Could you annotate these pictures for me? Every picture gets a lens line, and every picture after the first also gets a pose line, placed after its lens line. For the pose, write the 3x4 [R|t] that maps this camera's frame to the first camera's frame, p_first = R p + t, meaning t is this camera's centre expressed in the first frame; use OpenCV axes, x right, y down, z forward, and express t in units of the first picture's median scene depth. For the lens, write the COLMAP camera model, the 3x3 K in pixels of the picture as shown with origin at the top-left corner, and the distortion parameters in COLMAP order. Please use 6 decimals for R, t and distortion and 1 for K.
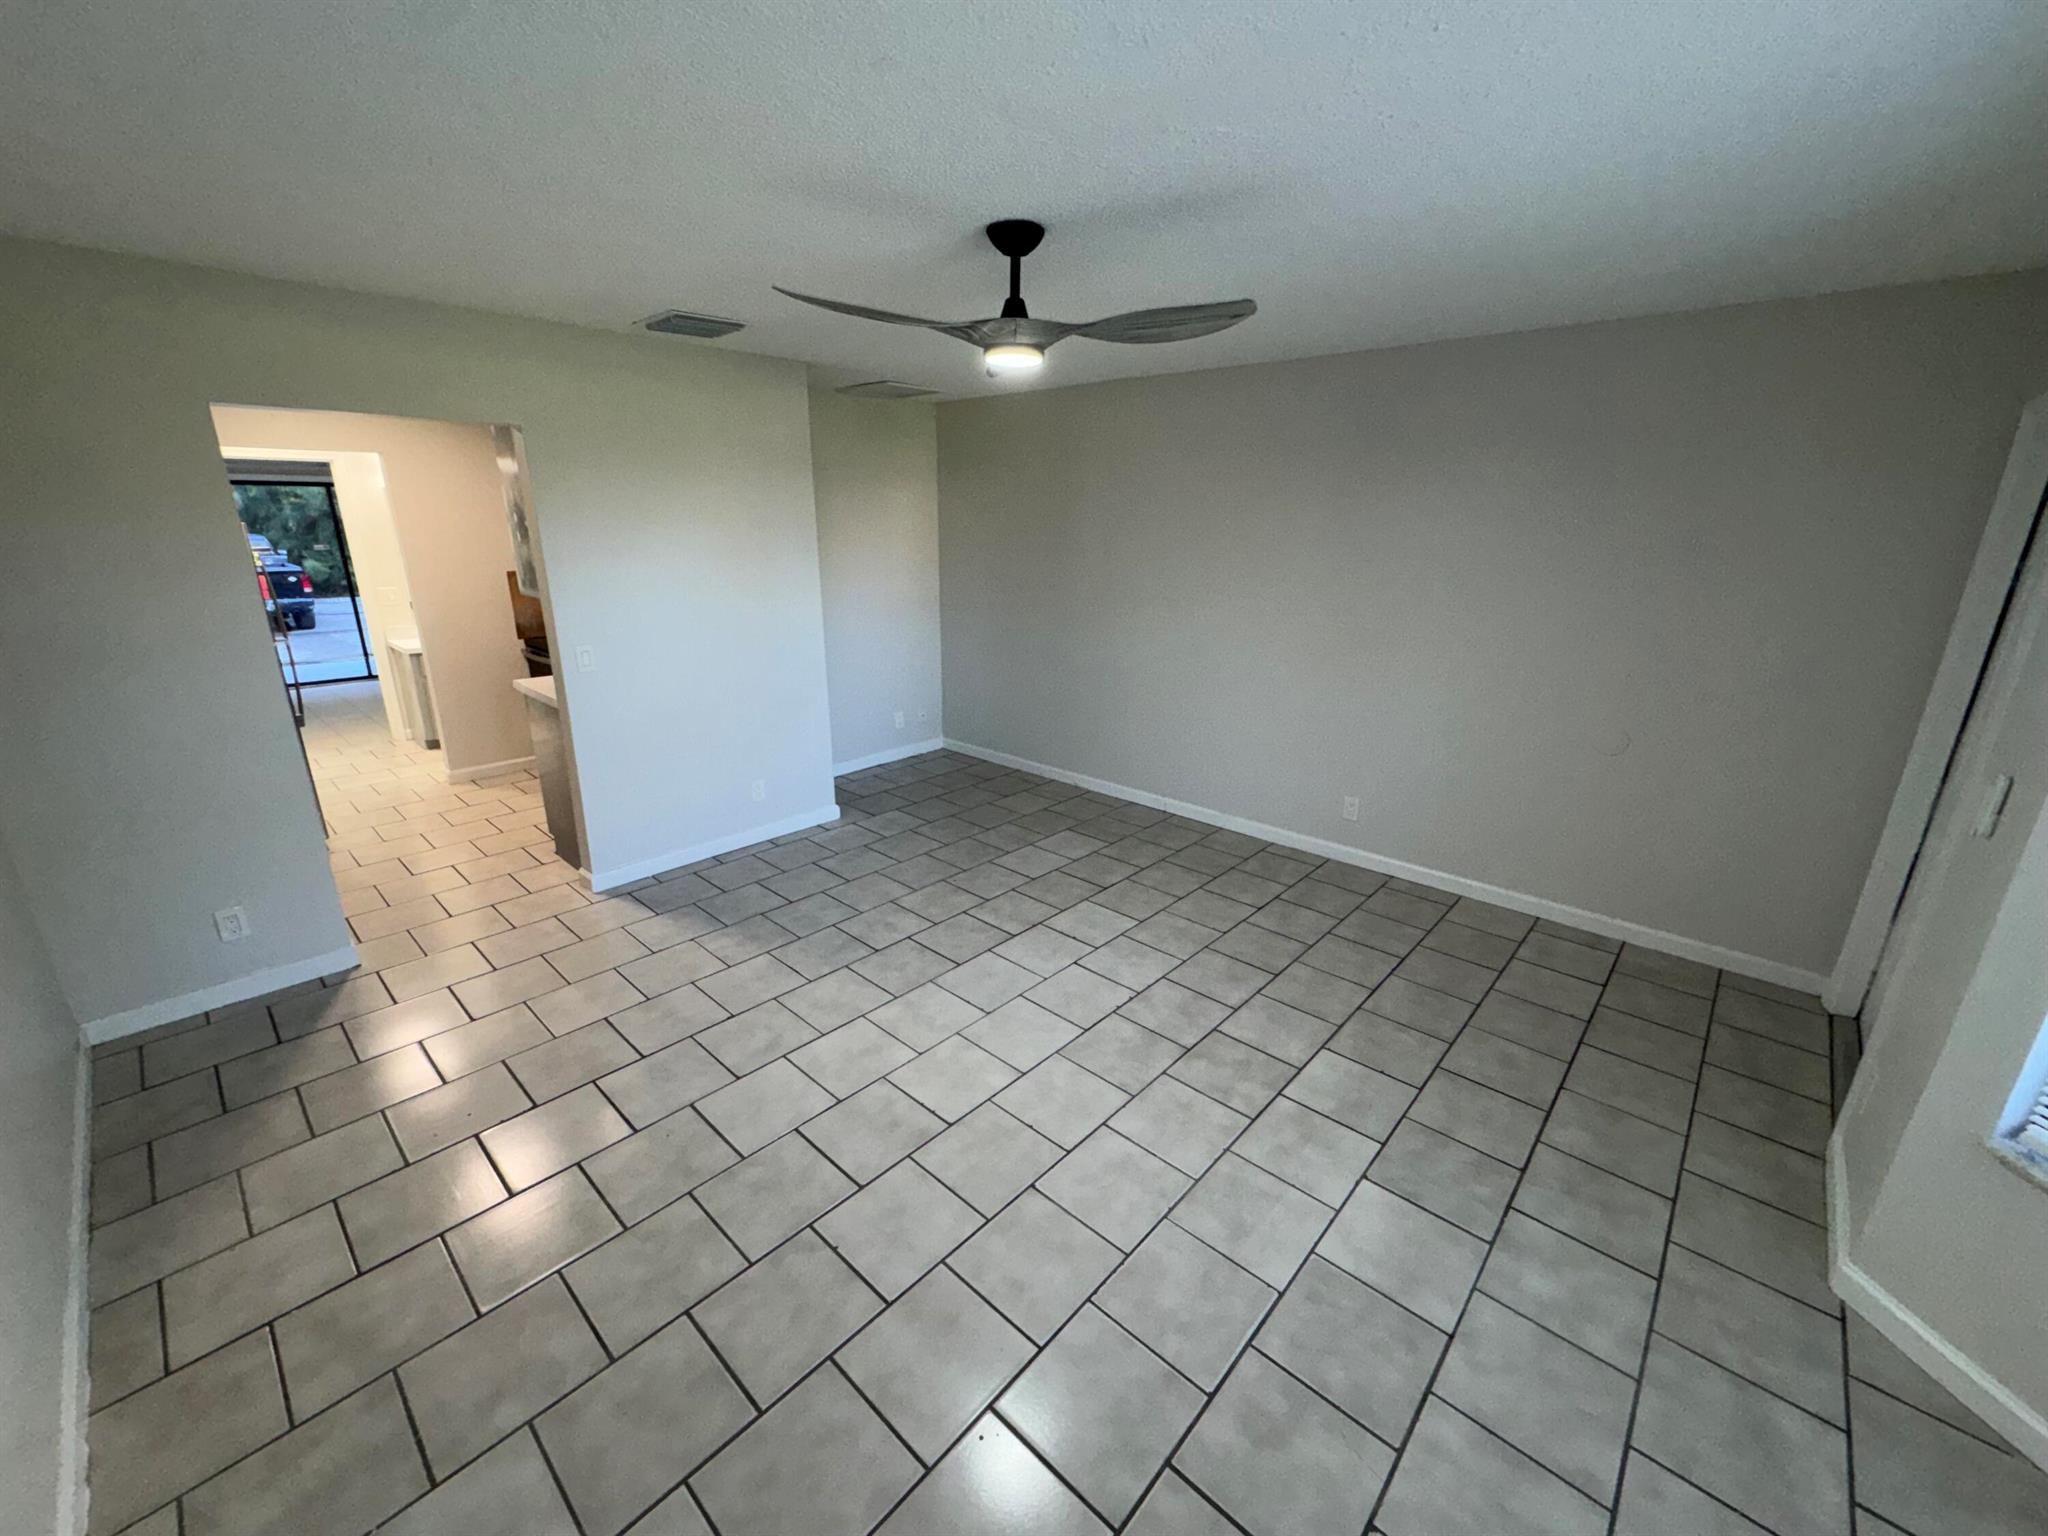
lens RADIAL K [[818.3, 0, 1025.0], [0, 818.3, 765.5], [0, 0, 1]] dist [-0.002786, 0.000004]
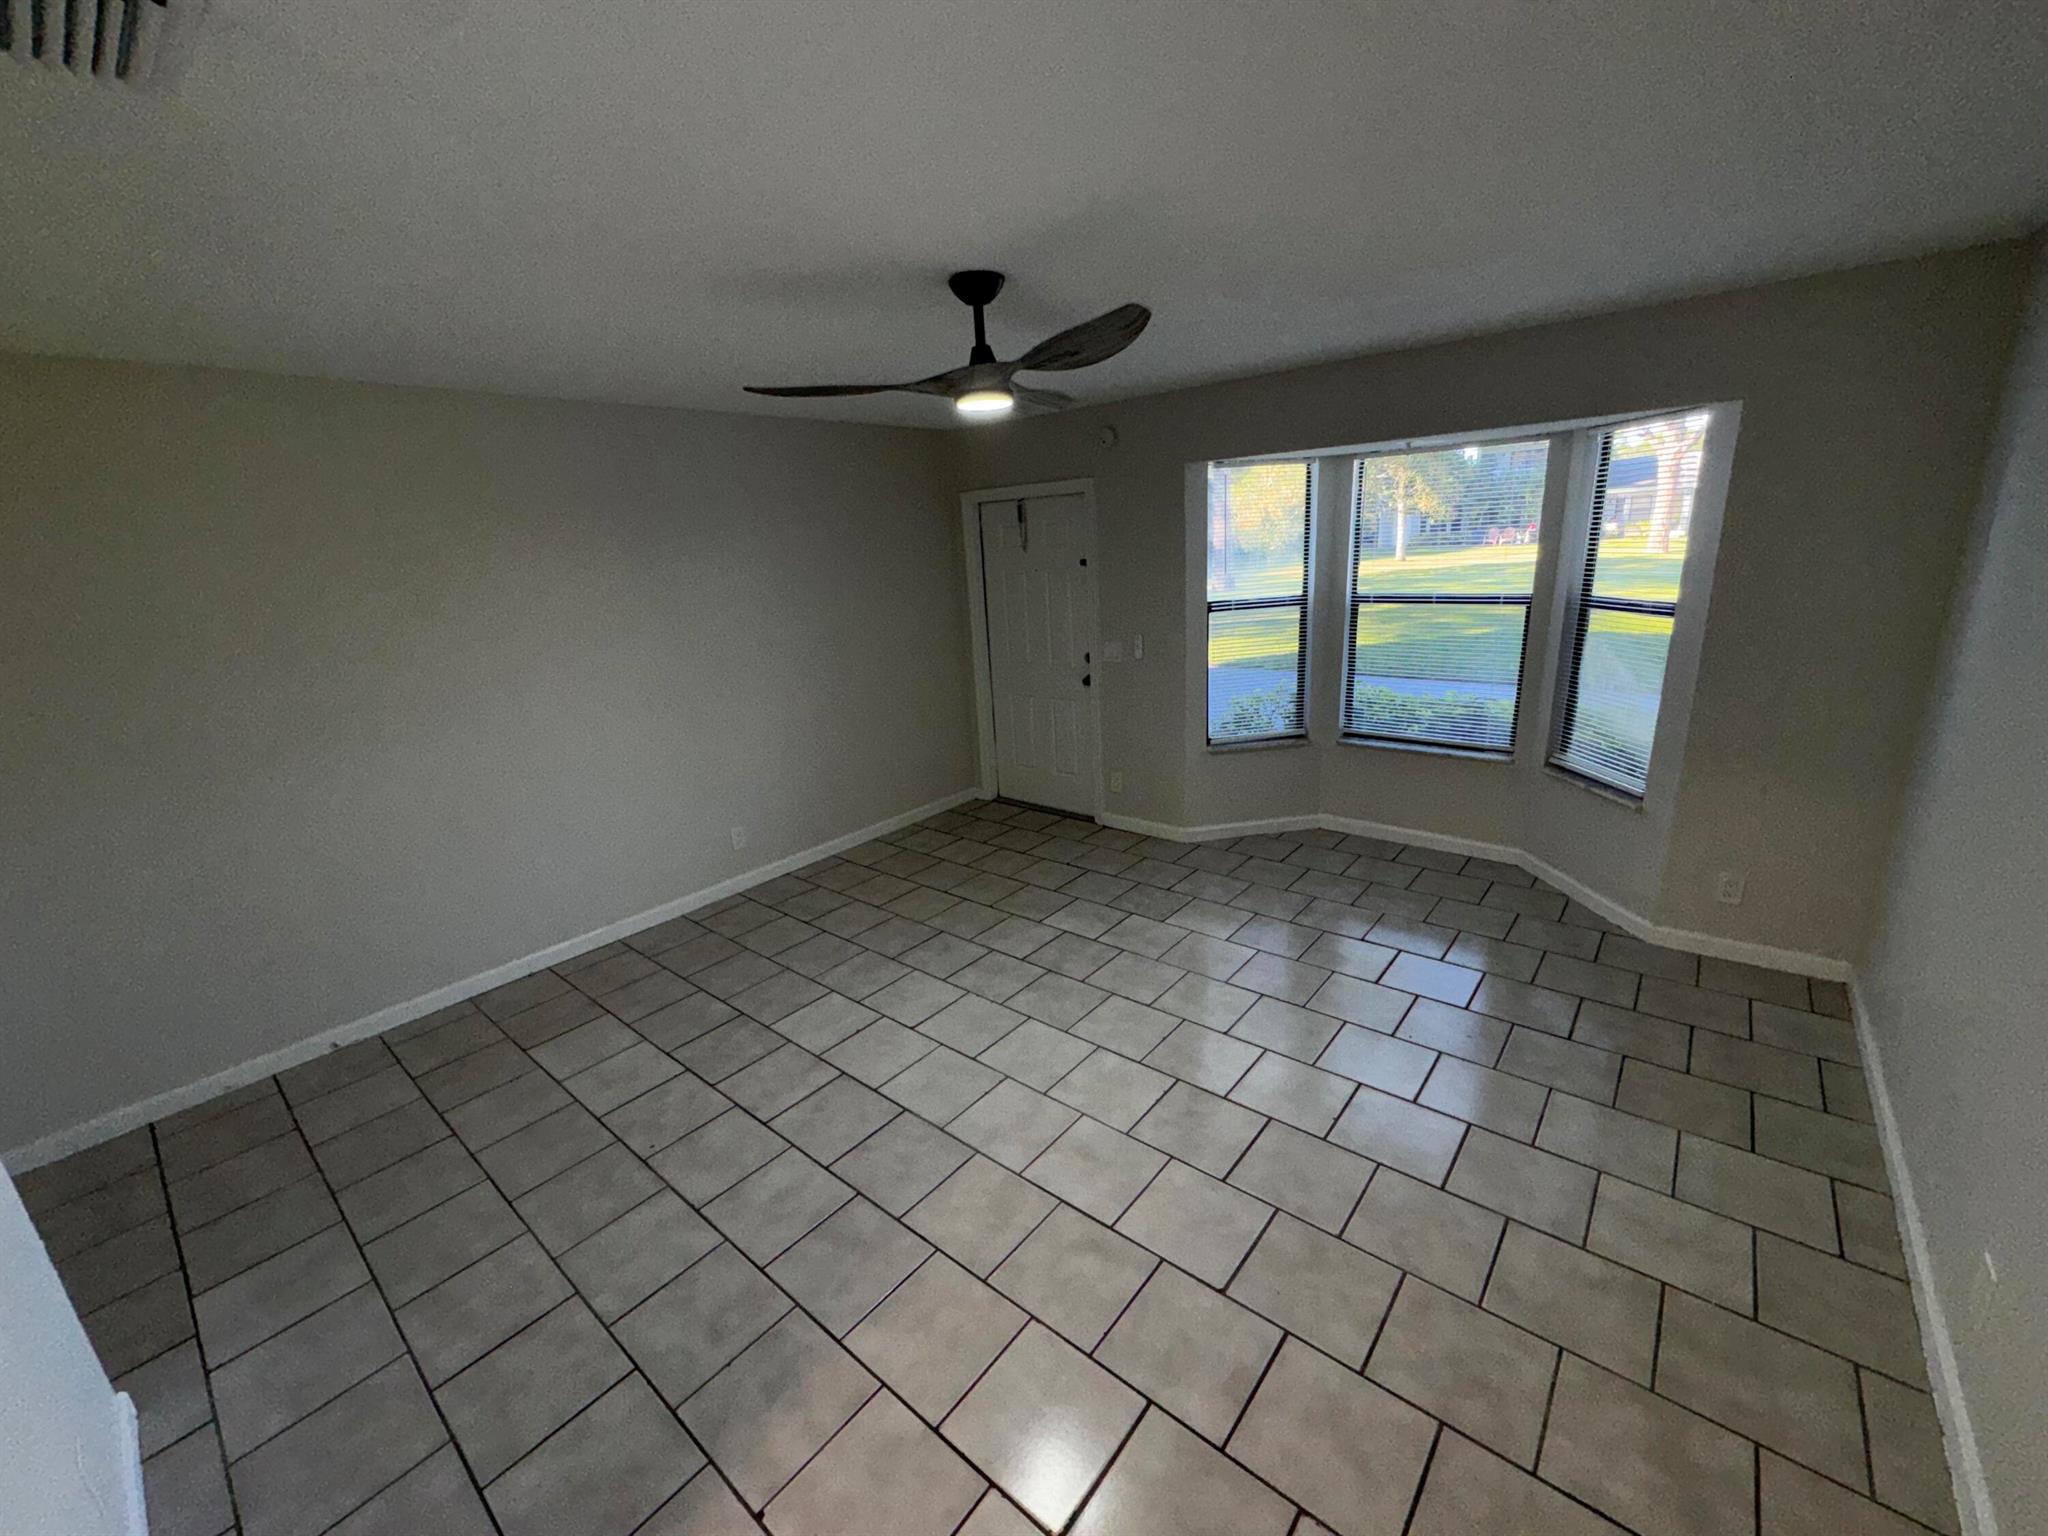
lens RADIAL K [[818.3, 0, 1024.8], [0, 818.3, 767.0], [0, 0, 1]] dist [-0.002786, 0.000004]
pose [[-0.047678, -0.274300, 0.960461, -0.835084], [0.345177, 0.897792, 0.273537, -0.263030], [-0.937326, 0.344571, 0.051877, 0.791227]]
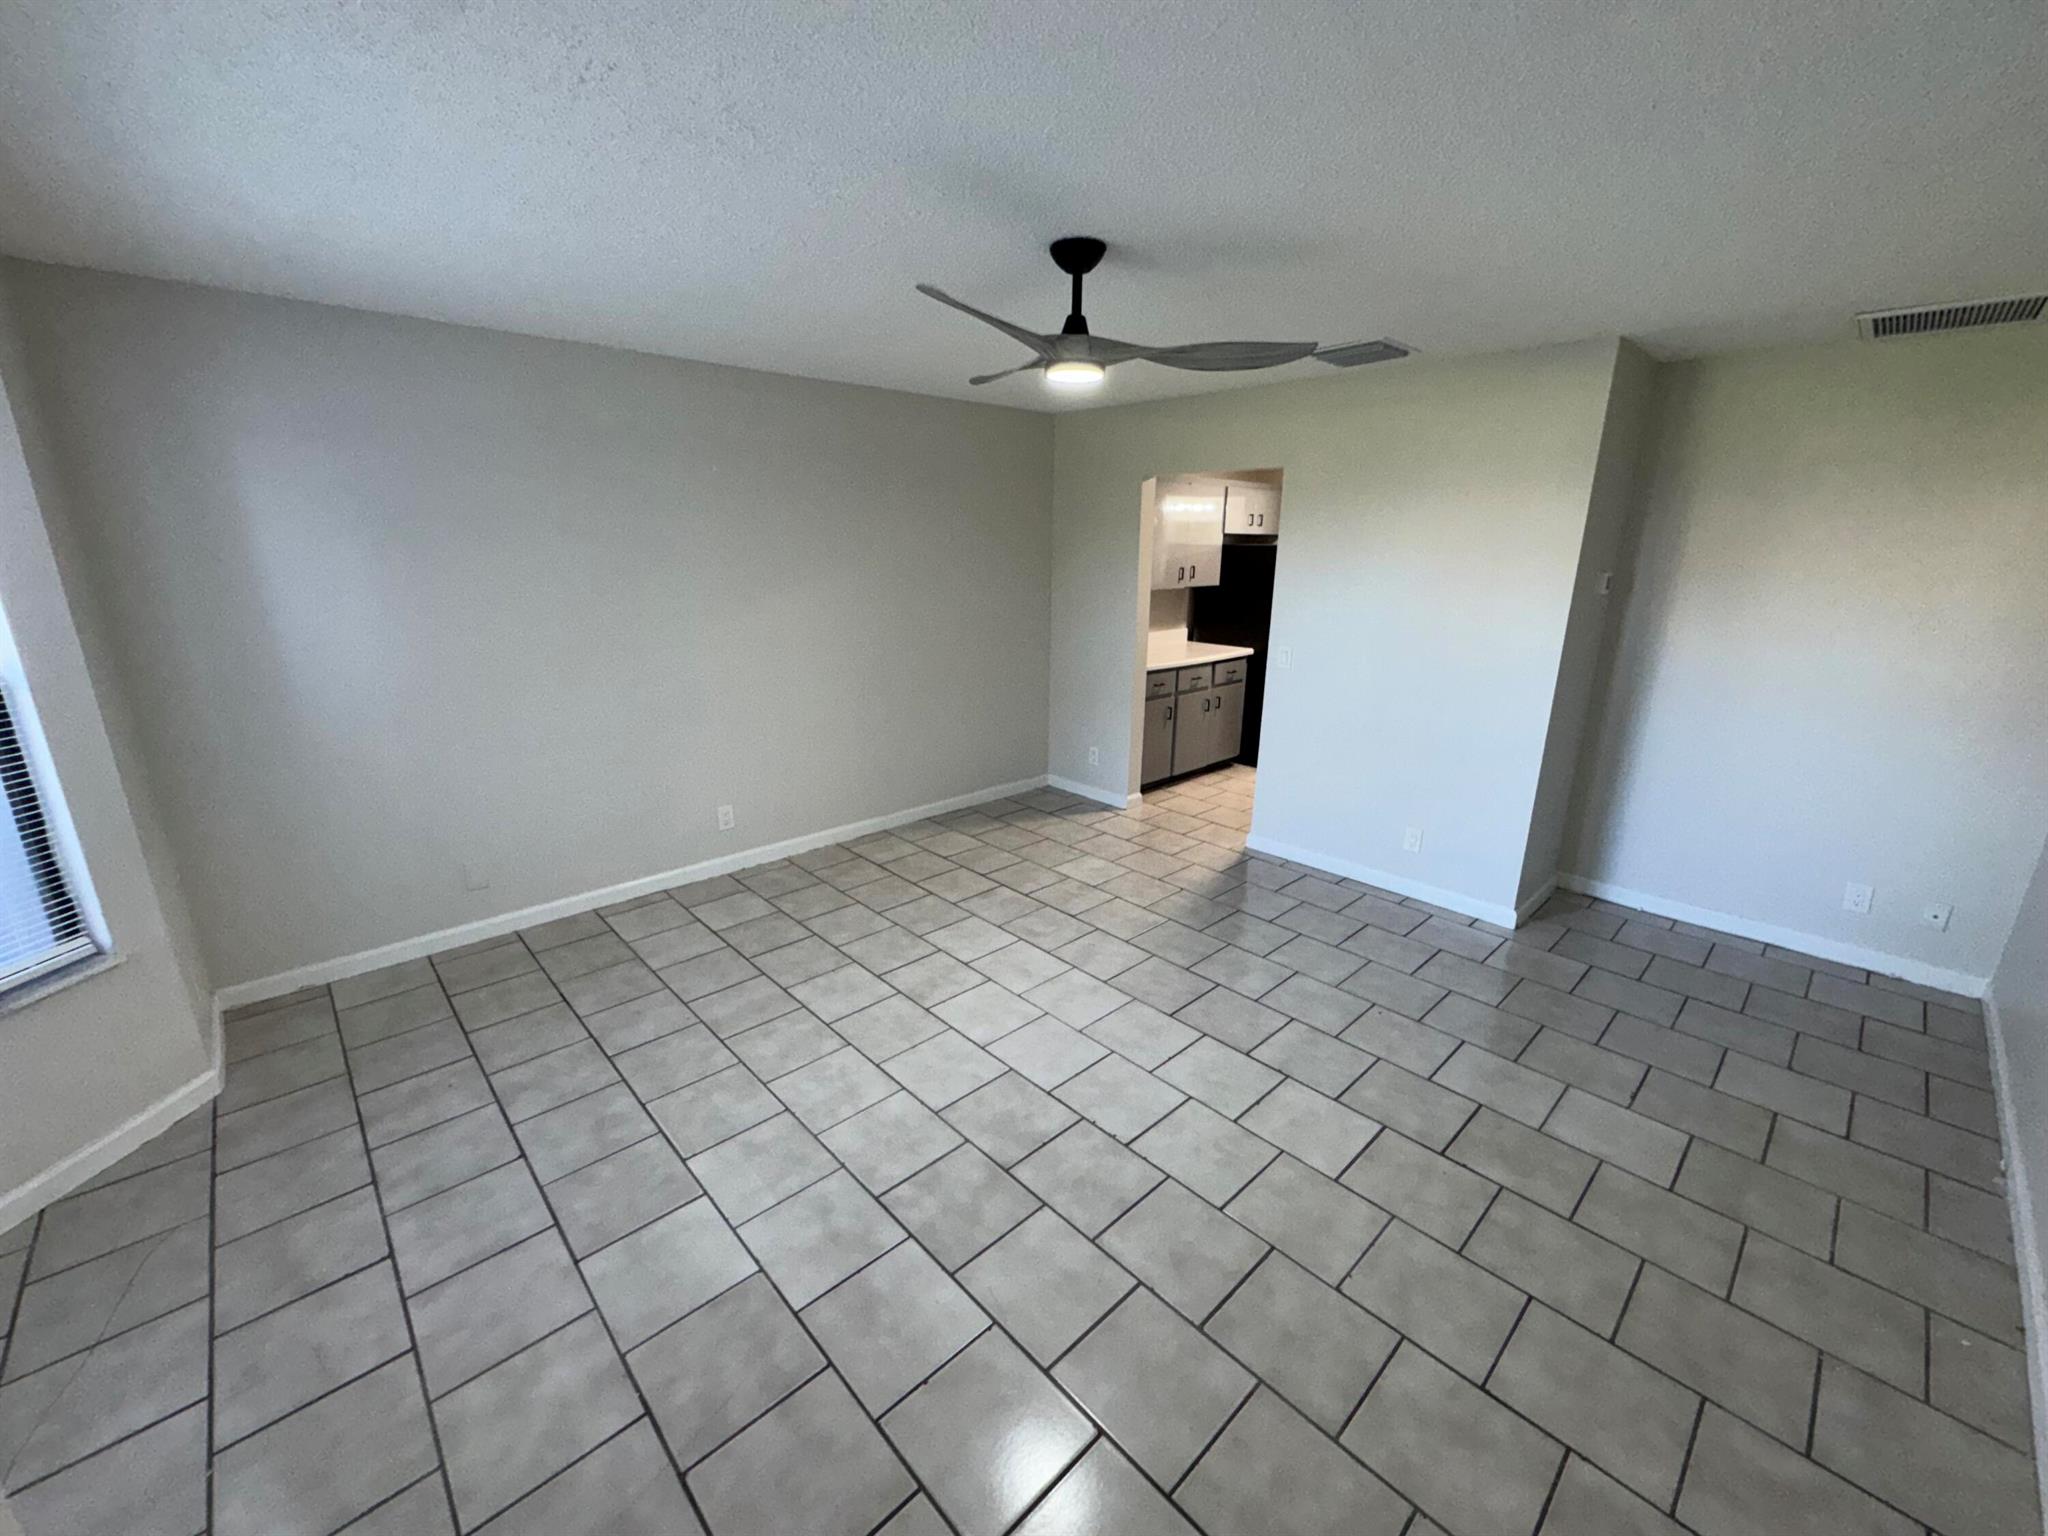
lens RADIAL K [[818.3, 0, 1021.0], [0, 818.3, 772.0], [0, 0, 1]] dist [-0.002786, 0.000004]
pose [[-0.074422, 0.267180, -0.960768, 0.809035], [-0.300898, 0.912520, 0.277071, -0.230583], [0.950748, 0.309714, 0.012482, 0.805165]]
